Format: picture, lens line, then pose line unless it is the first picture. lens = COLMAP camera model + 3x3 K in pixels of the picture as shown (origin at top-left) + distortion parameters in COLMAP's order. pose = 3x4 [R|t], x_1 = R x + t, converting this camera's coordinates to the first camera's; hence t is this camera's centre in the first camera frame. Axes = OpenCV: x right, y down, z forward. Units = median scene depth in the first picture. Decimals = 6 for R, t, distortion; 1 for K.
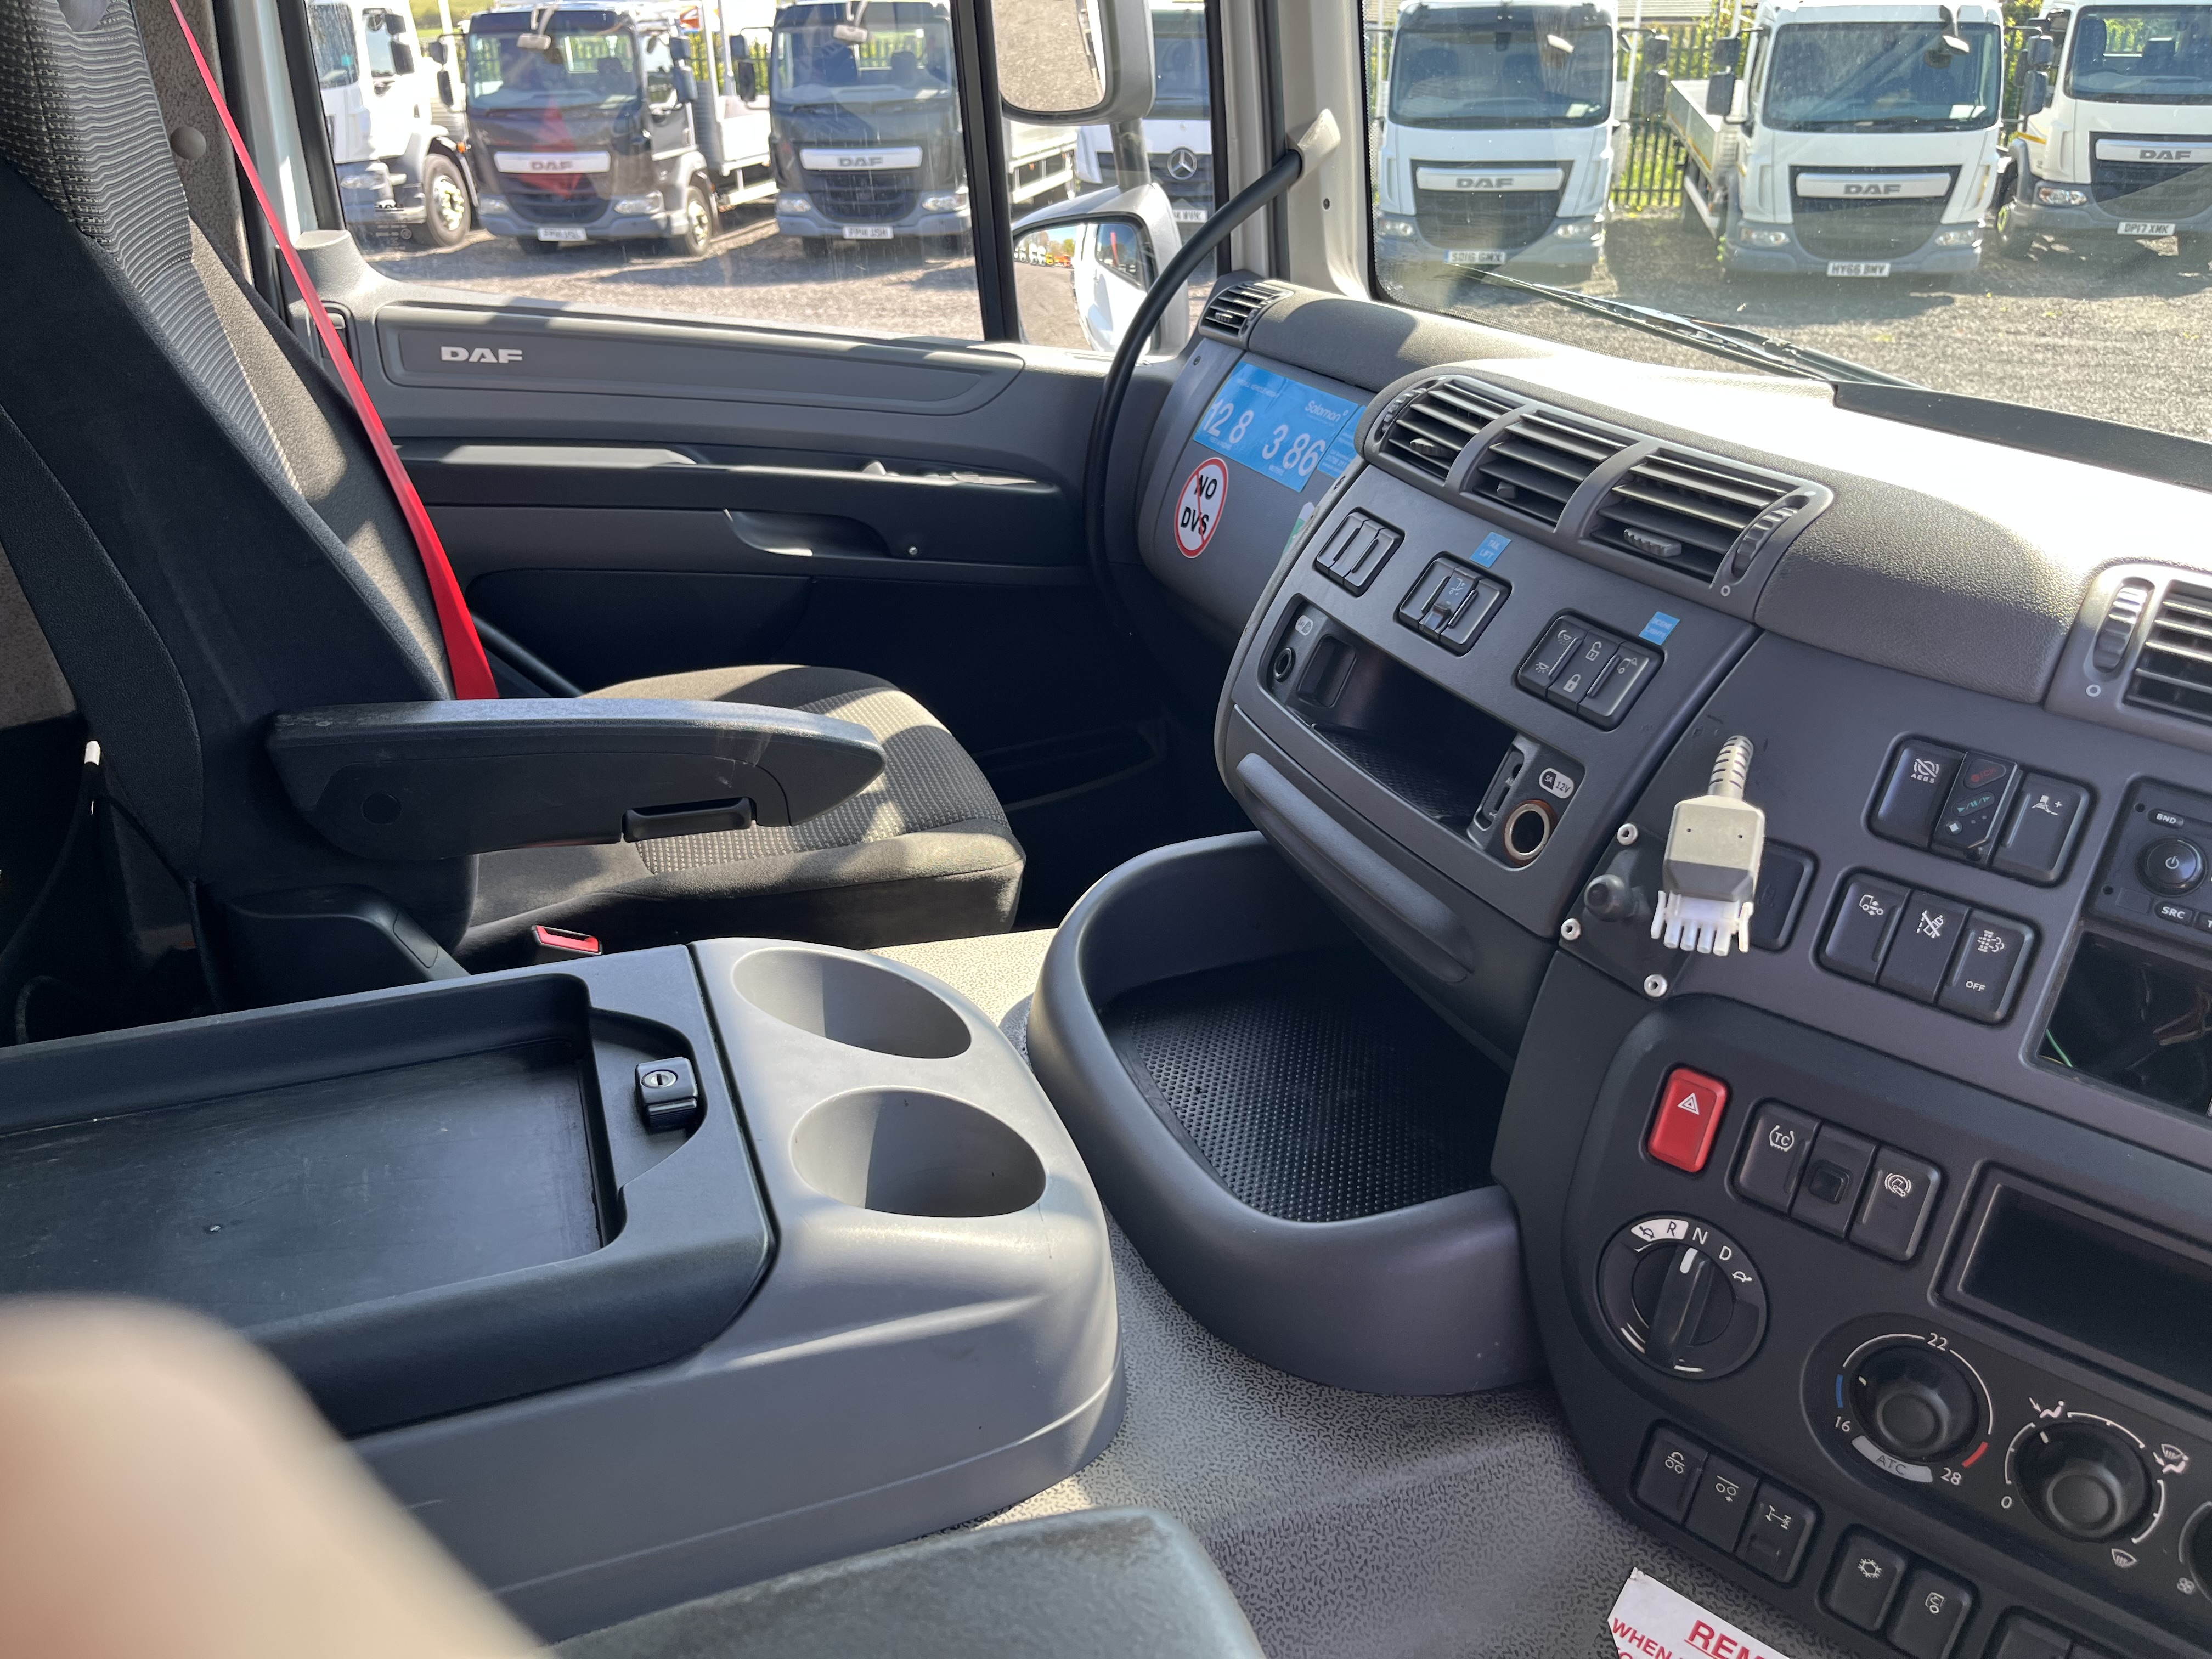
lens RADIAL K [[1636.1, 0, 1106.0], [0, 1636.1, 829.5], [0, 0, 1]] dist [0.093994, -0.123433]
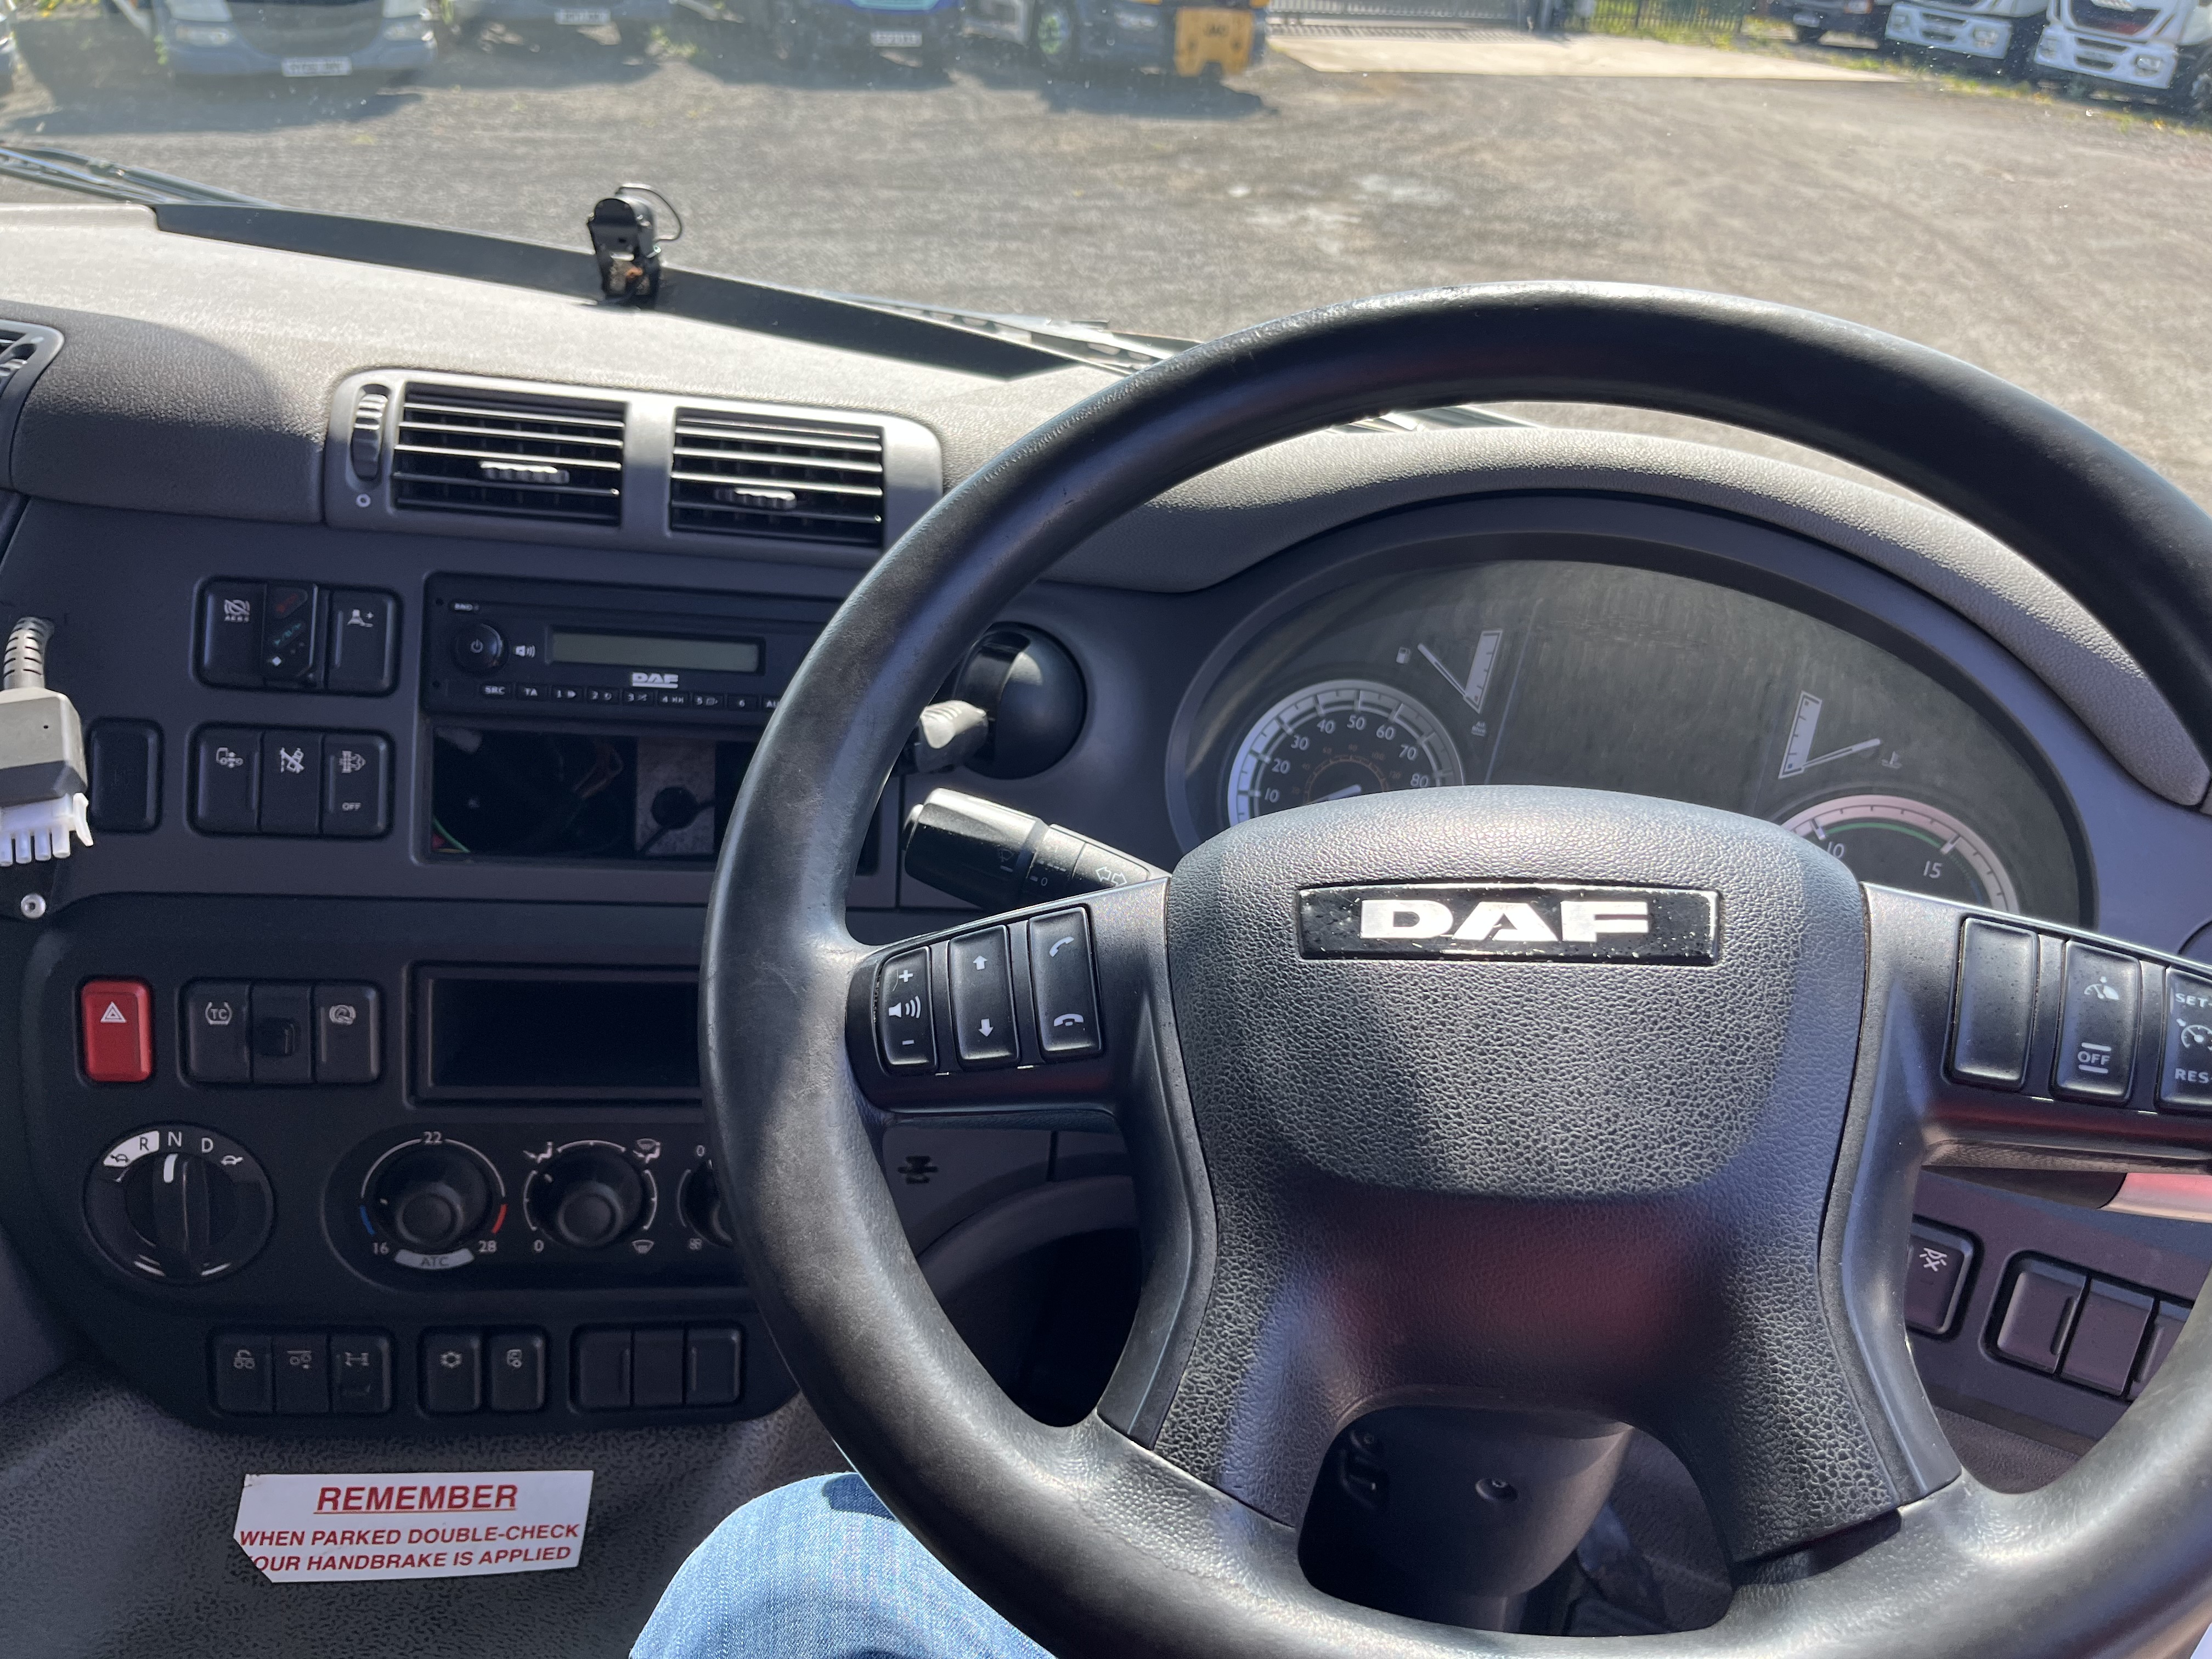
lens RADIAL K [[1691.9, 0, 1113.3], [0, 1691.9, 843.8], [0, 0, 1]] dist [0.050504, -0.084052]
pose [[0.715276, -0.312127, 0.625265, 0.190288], [0.244901, 0.949932, 0.194043, 0.026667], [-0.654526, 0.014334, 0.755904, -0.099106]]
